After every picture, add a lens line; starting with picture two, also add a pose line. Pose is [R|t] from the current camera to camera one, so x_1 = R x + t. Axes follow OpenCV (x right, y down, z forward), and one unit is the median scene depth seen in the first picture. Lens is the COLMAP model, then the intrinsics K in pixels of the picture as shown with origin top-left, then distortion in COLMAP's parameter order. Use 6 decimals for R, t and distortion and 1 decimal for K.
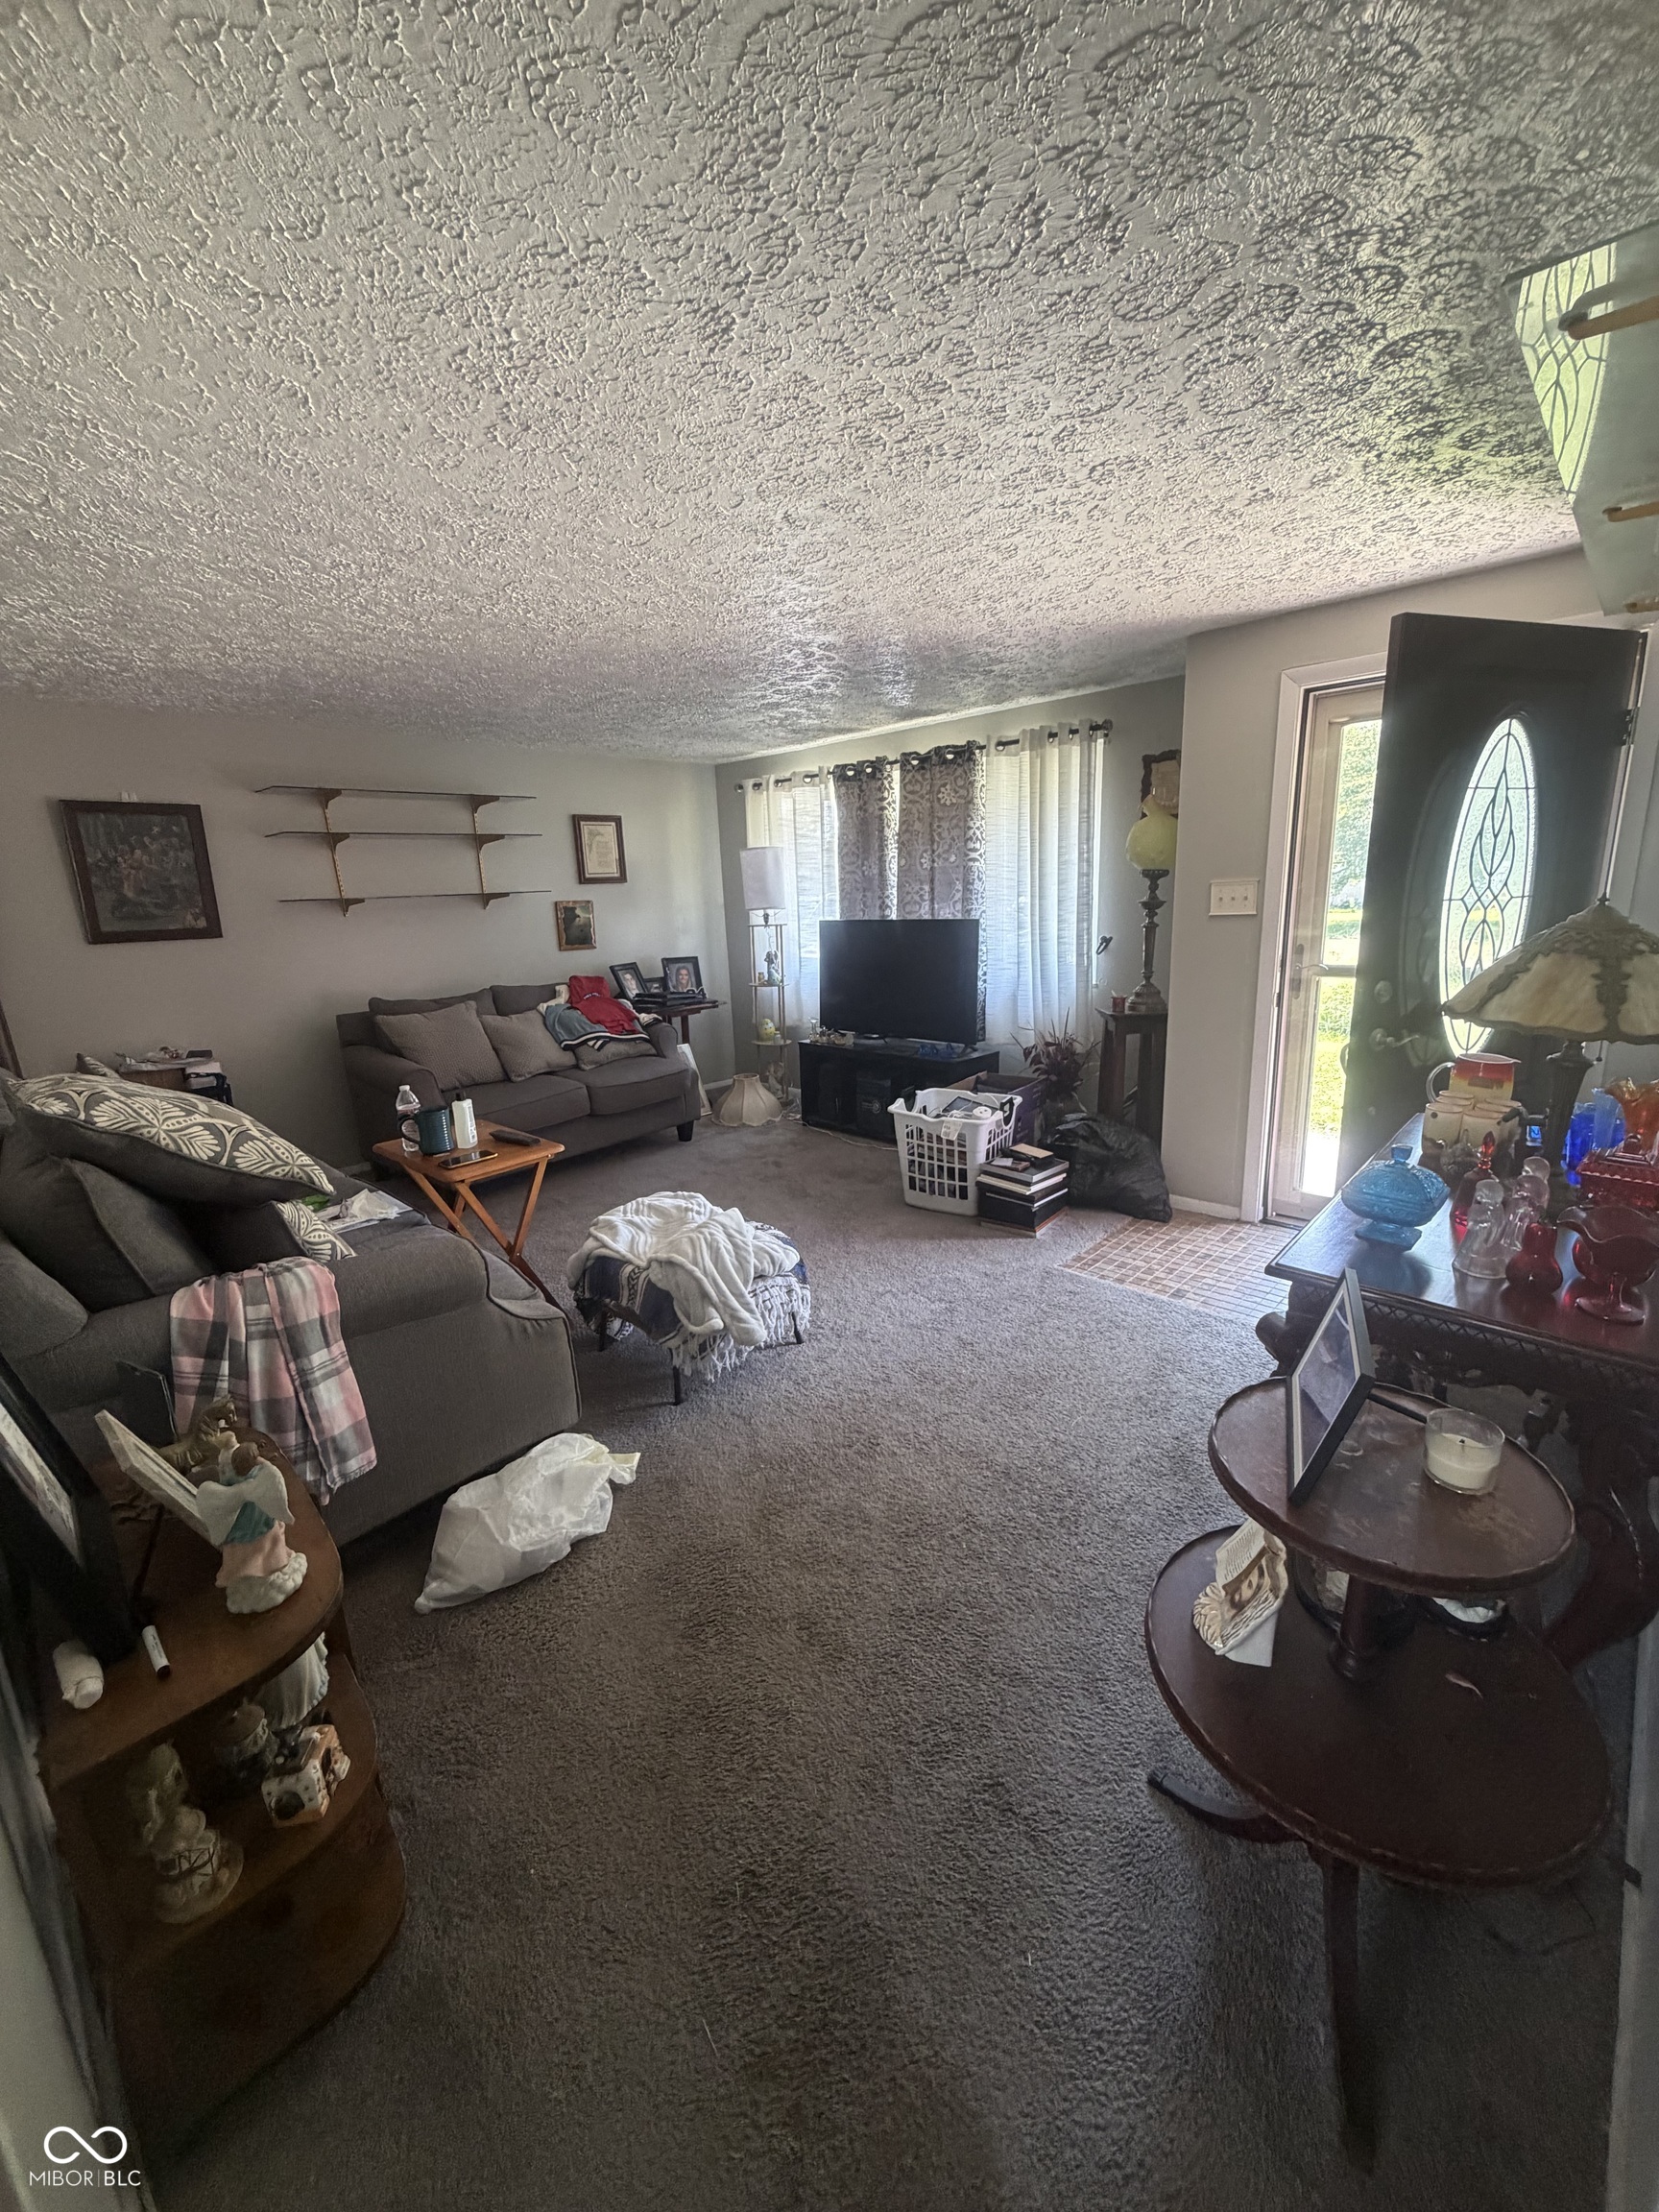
lens RADIAL K [[878.3, 0, 828.1], [0, 878.3, 1093.0], [0, 0, 1]] dist [0.002196, 0.000094]
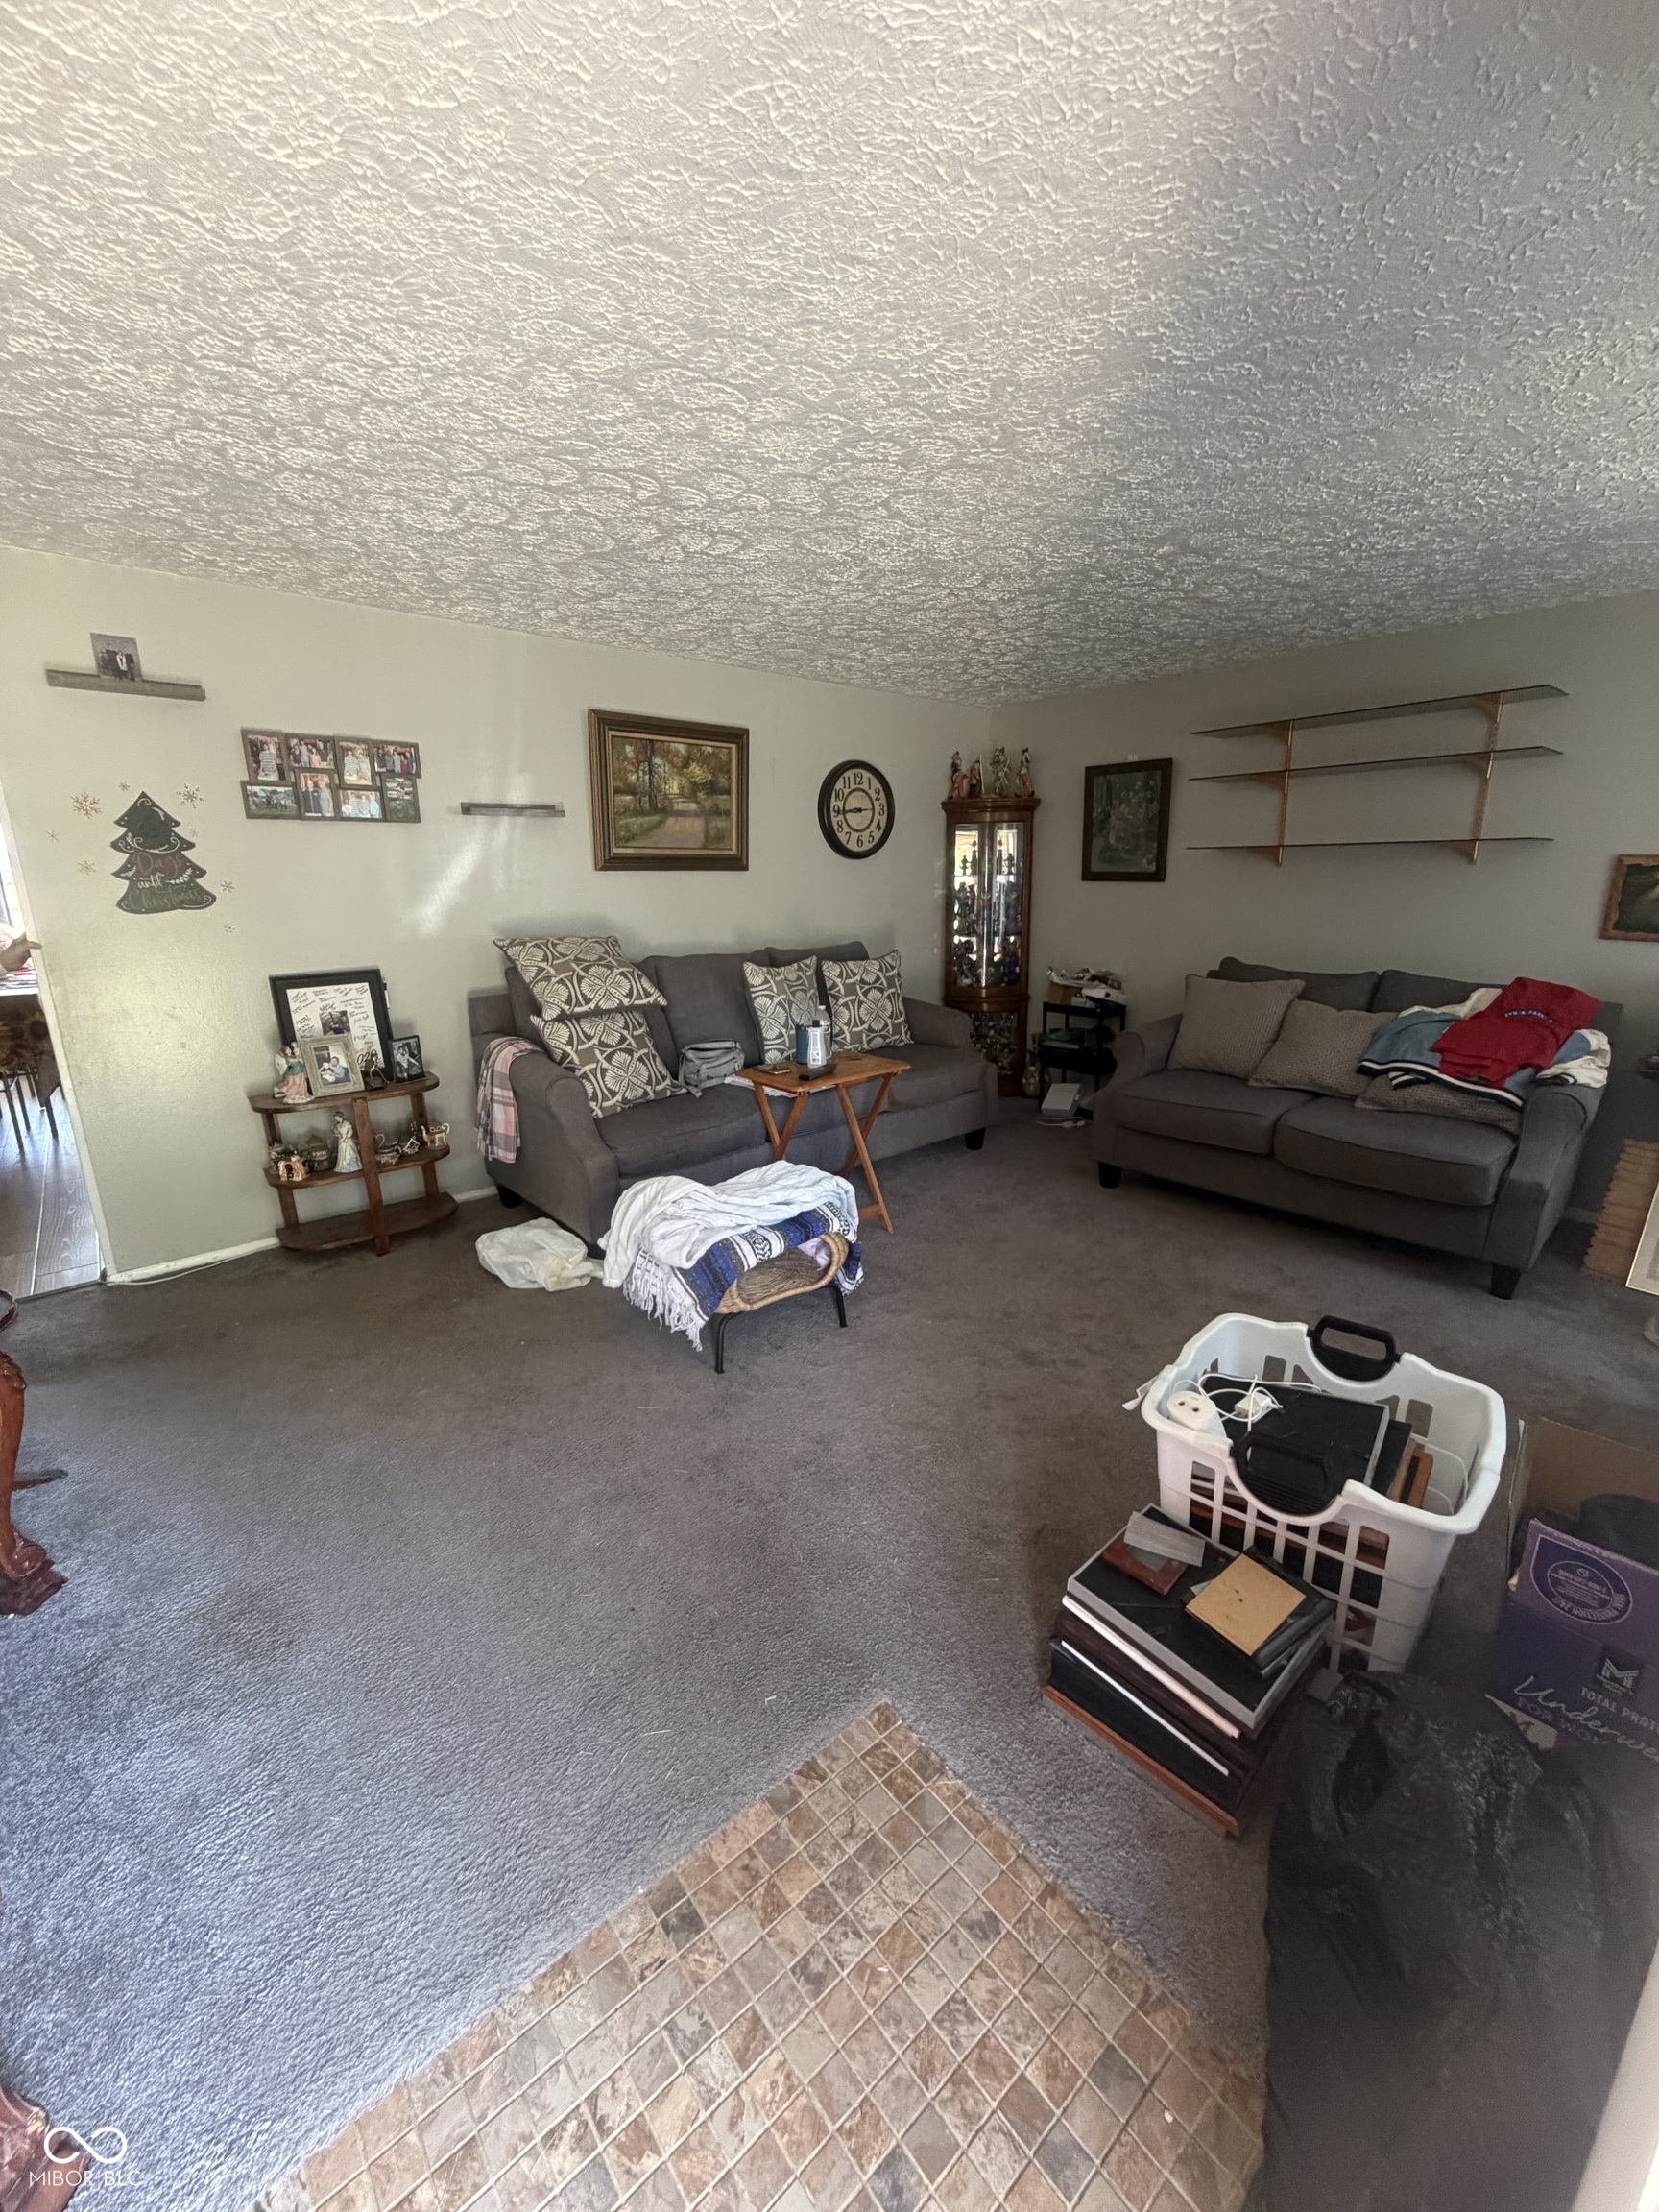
lens RADIAL K [[878.3, 0, 831.7], [0, 878.3, 1109.5], [0, 0, 1]] dist [0.002196, 0.000094]
pose [[-0.123838, 0.299101, -0.946152, 0.453173], [-0.211972, 0.923509, 0.319687, -0.169069], [0.969398, 0.240147, -0.050965, 0.691609]]
